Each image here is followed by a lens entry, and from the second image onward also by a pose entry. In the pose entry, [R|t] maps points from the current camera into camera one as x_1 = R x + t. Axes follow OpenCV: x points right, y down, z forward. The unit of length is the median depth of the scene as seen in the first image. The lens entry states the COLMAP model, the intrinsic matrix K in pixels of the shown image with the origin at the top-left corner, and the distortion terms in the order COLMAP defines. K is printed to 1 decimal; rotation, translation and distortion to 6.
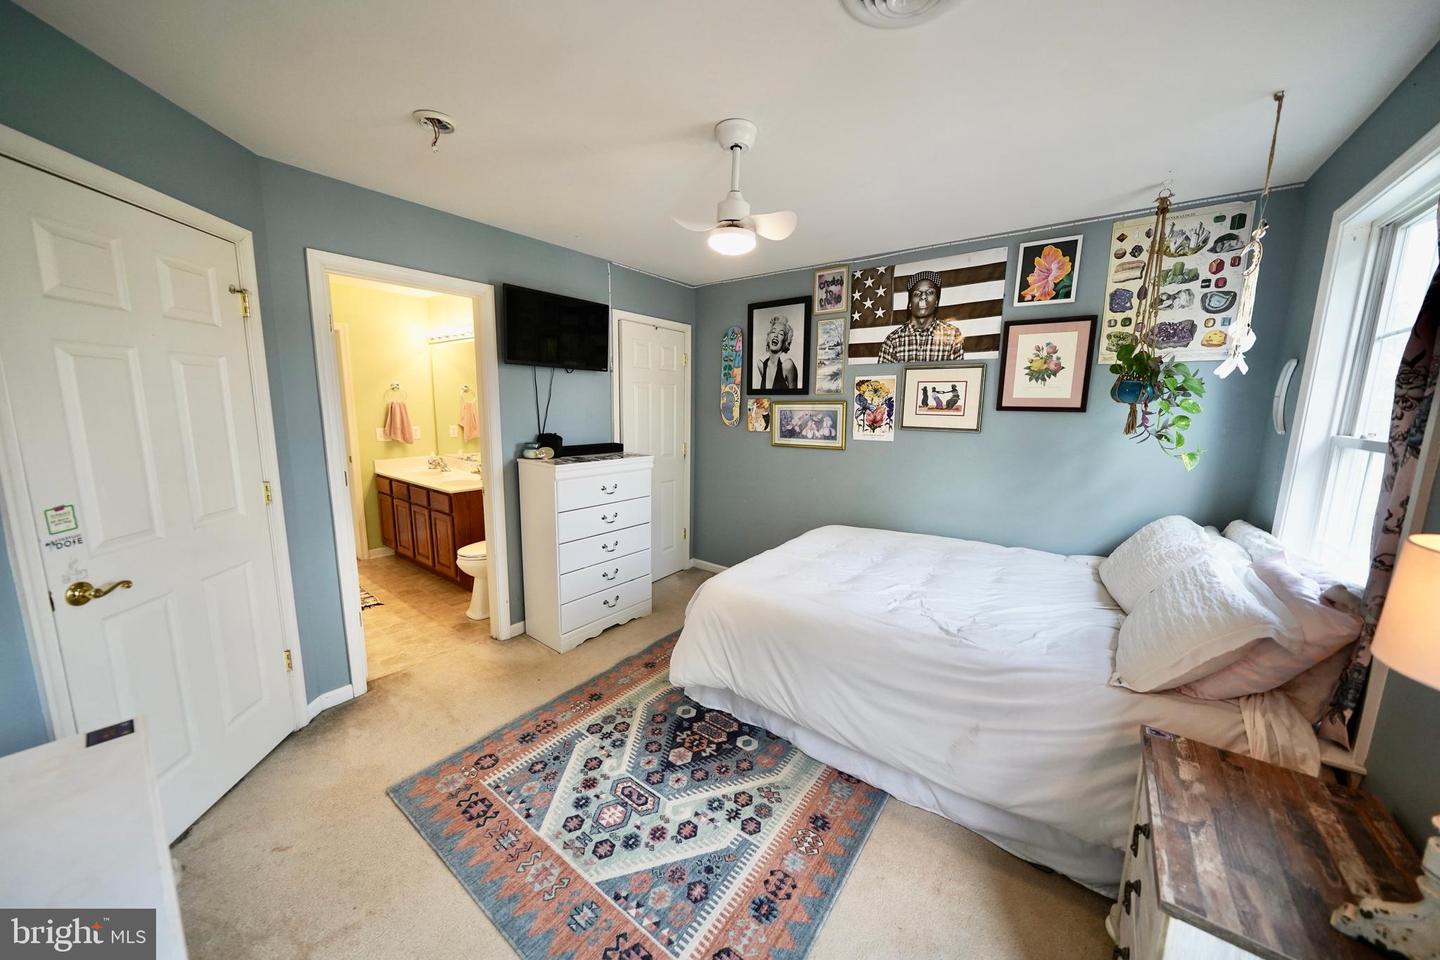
lens RADIAL K [[497.1, 0, 717.8], [0, 497.1, 481.7], [0, 0, 1]] dist [-0.000485, 0.000012]
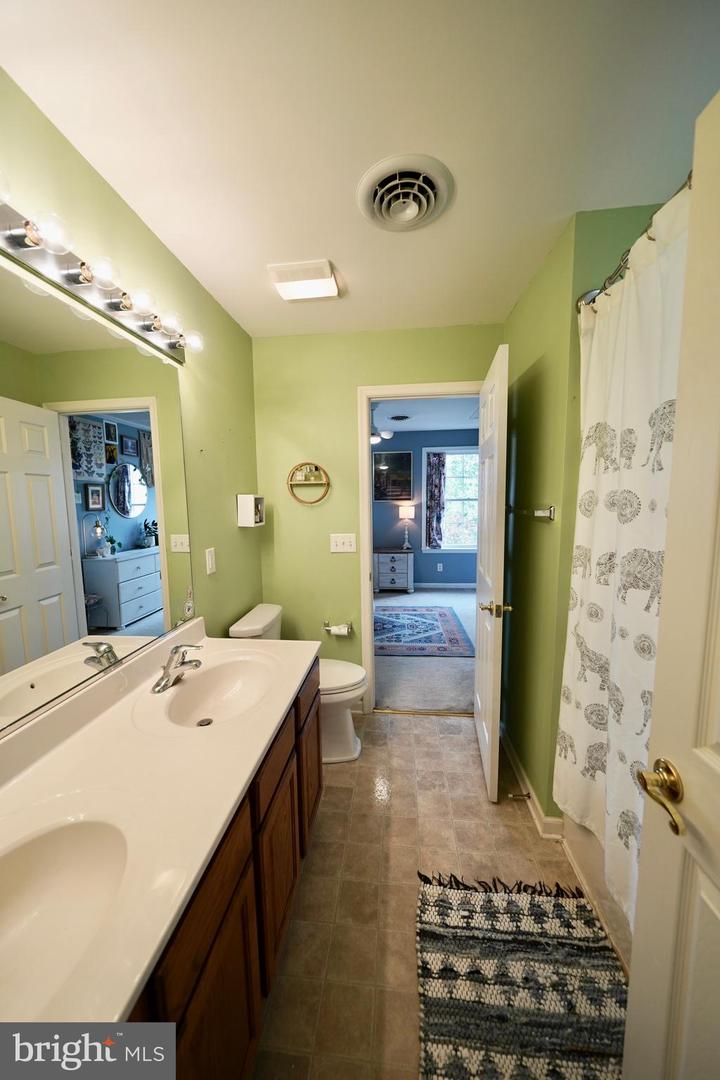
lens RADIAL K [[372.8, 0, 358.9], [0, 372.8, 540.4], [0, 0, 1]] dist [-0.000485, 0.000012]
pose [[-0.534427, -0.094473, 0.839918, -1.754199], [0.140934, 0.969861, 0.198763, -0.338101], [-0.833382, 0.224597, -0.505006, 2.195742]]
